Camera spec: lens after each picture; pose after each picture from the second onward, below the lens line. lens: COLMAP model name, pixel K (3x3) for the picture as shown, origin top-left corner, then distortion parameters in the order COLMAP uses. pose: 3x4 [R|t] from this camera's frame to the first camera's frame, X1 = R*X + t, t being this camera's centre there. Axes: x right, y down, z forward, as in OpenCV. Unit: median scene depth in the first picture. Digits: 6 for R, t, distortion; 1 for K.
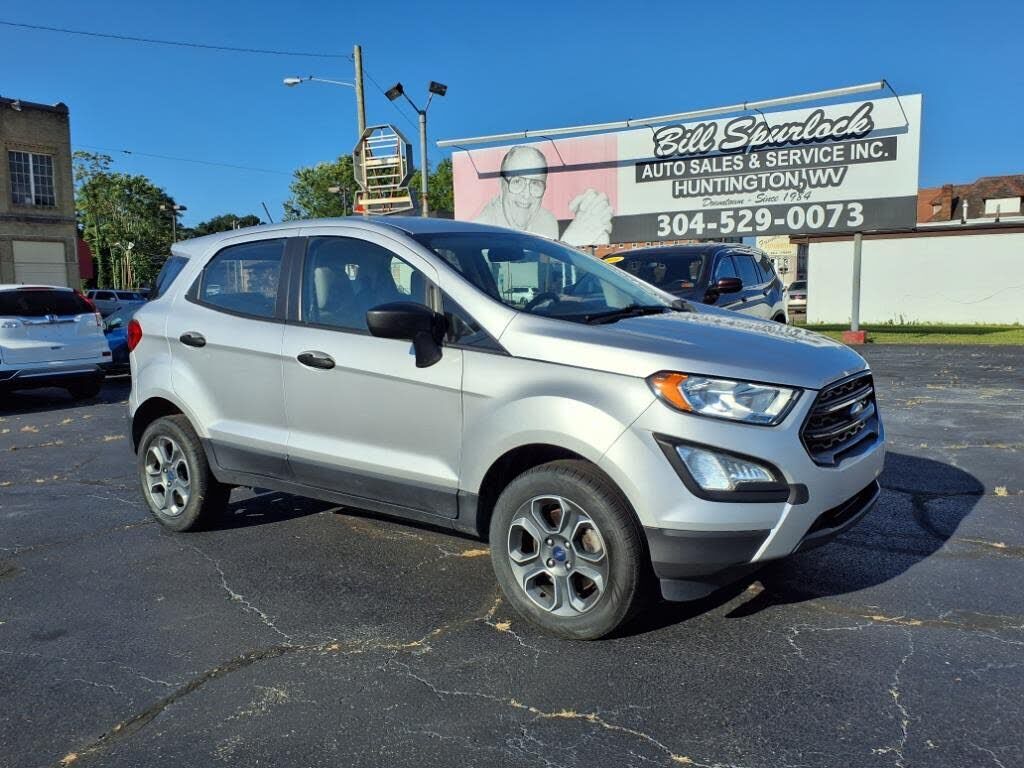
lens RADIAL K [[812.3, 0, 510.1], [0, 812.3, 390.9], [0, 0, 1]] dist [0.001049, -0.005863]
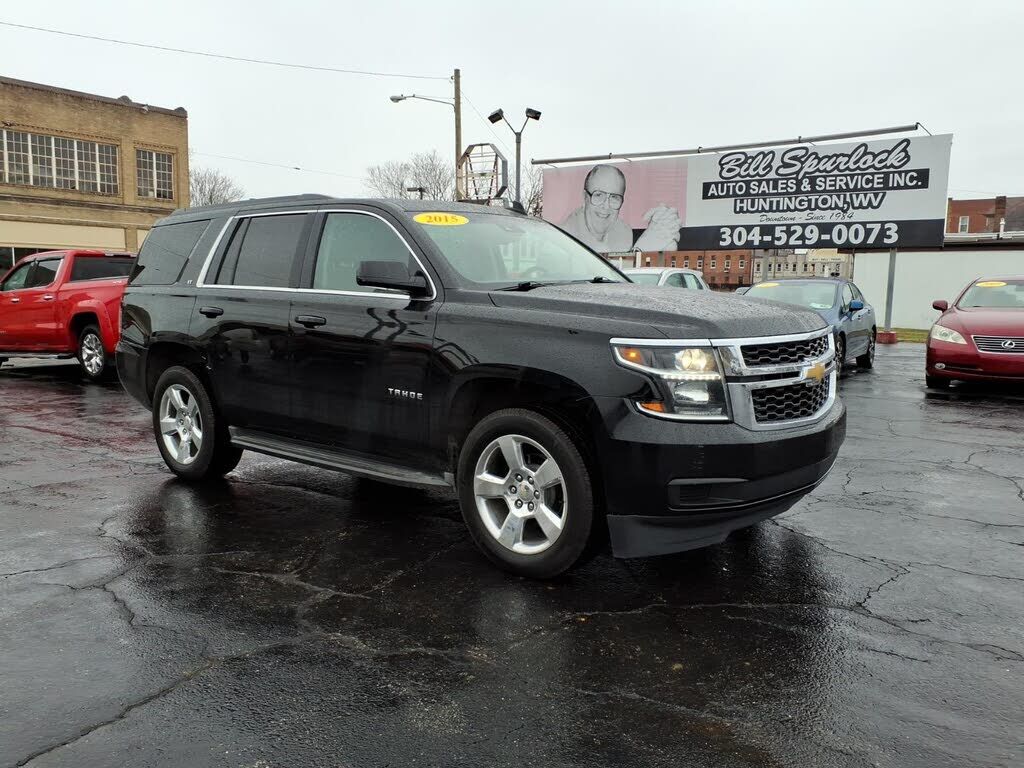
lens RADIAL K [[812.3, 0, 501.6], [0, 812.3, 384.6], [0, 0, 1]] dist [0.001049, -0.005863]
pose [[0.997060, 0.039074, -0.065908, -0.048133], [-0.039115, 0.999234, 0.000664, 0.021600], [0.065884, 0.001916, 0.997825, -0.195629]]
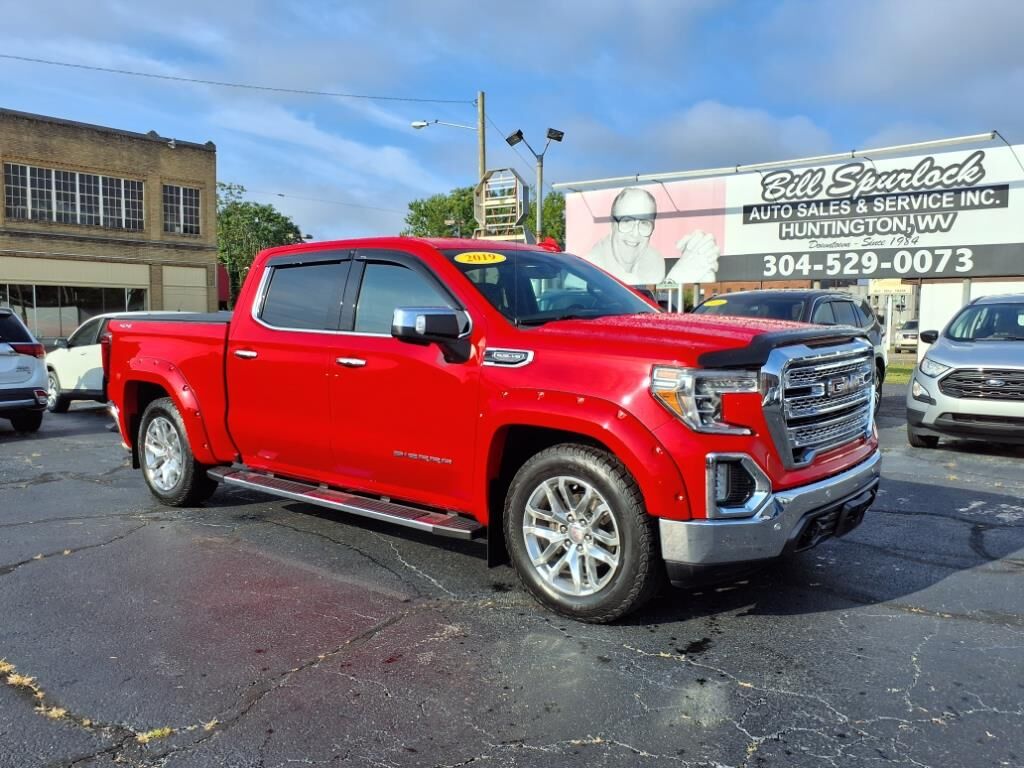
lens RADIAL K [[812.3, 0, 509.3], [0, 812.3, 382.4], [0, 0, 1]] dist [0.001049, -0.005863]
pose [[0.991591, 0.035661, -0.124401, -0.004959], [-0.041151, 0.998276, -0.041848, 0.000584], [0.122694, 0.046615, 0.991349, -0.058824]]
